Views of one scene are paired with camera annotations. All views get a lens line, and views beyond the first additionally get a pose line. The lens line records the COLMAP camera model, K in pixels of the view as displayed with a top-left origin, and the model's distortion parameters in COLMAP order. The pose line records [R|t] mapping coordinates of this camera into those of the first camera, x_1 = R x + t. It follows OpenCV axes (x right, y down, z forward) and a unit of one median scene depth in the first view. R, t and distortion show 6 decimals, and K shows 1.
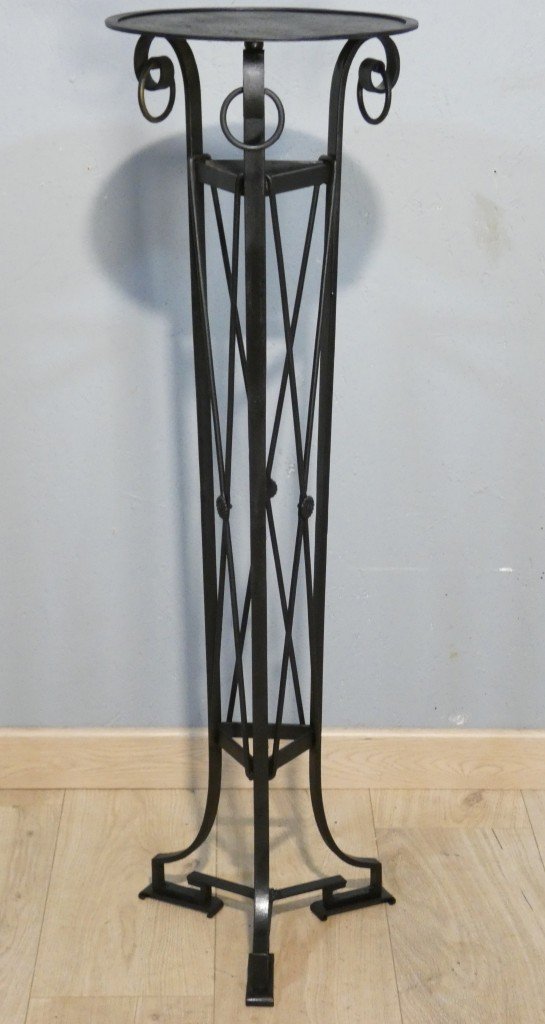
lens RADIAL K [[1922.1, 0, 272.5], [0, 1922.1, 512.0], [0, 0, 1]] dist [0.063587, -0.074820]
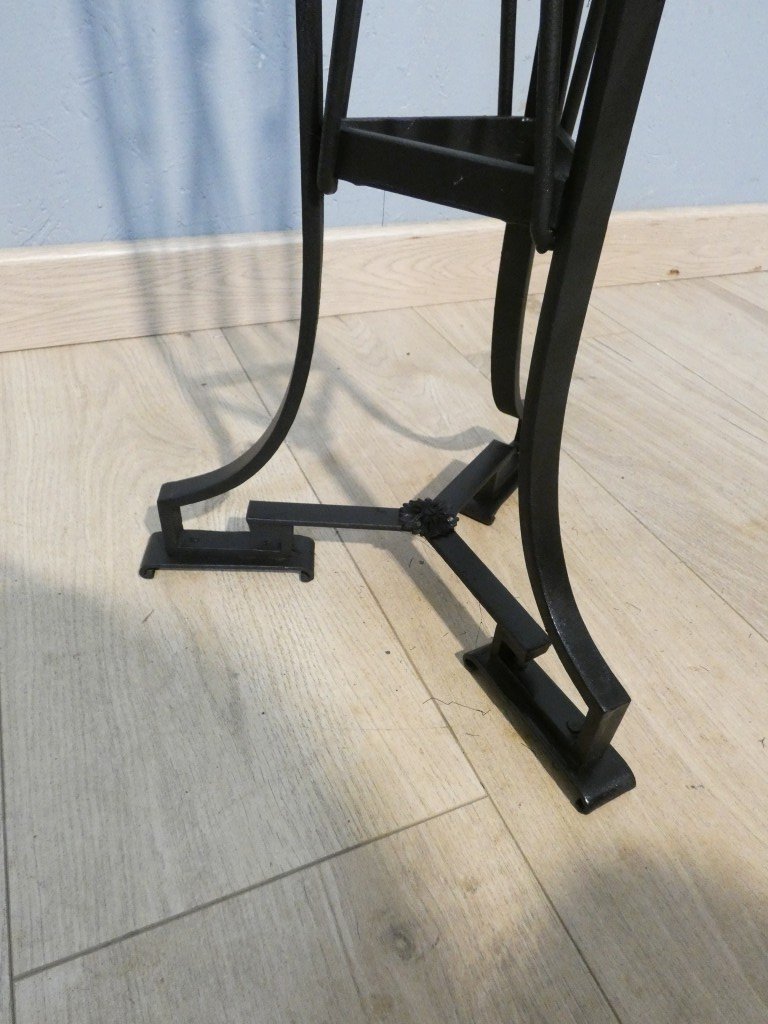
lens RADIAL K [[729.4, 0, 400.1], [0, 729.4, 512.1], [0, 0, 1]] dist [-0.008490, -0.008597]
pose [[0.920665, -0.196610, 0.337225, -0.086198], [0.054229, 0.919939, 0.388294, 0.125462], [-0.386569, -0.339201, 0.857617, 0.857031]]
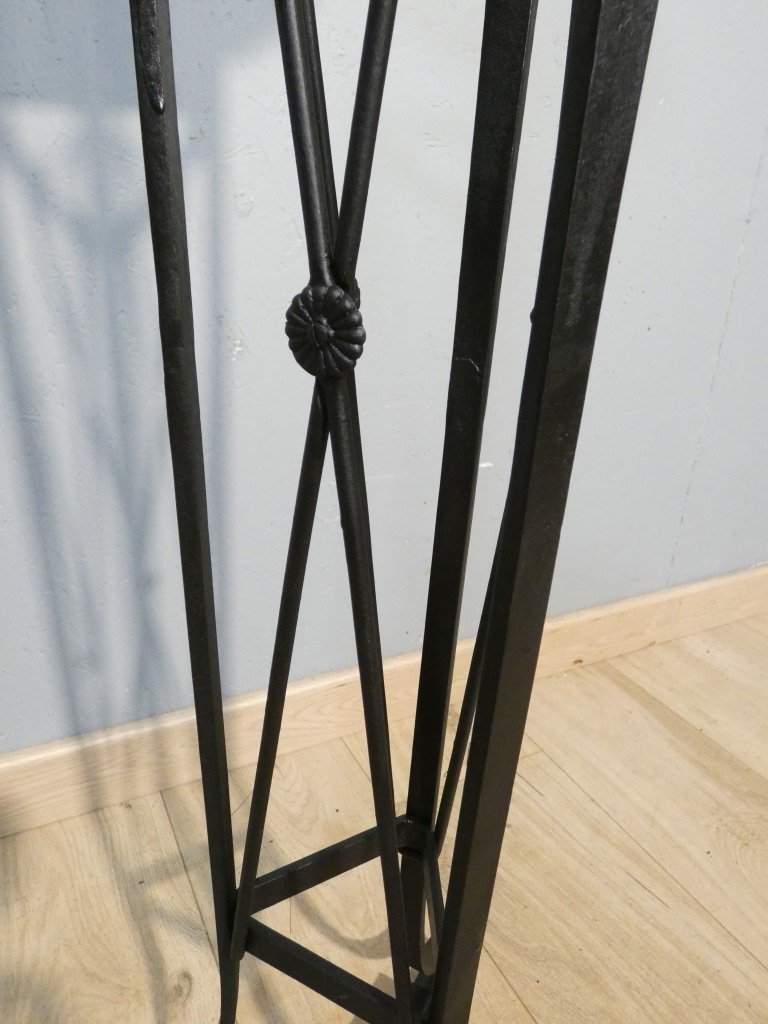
lens RADIAL K [[729.4, 0, 400.1], [0, 729.4, 512.1], [0, 0, 1]] dist [-0.008490, -0.008597]
pose [[0.886832, -0.132546, 0.442675, -0.068613], [0.087733, 0.988851, 0.120322, 0.008762], [-0.453688, -0.067868, 0.888573, 0.844415]]
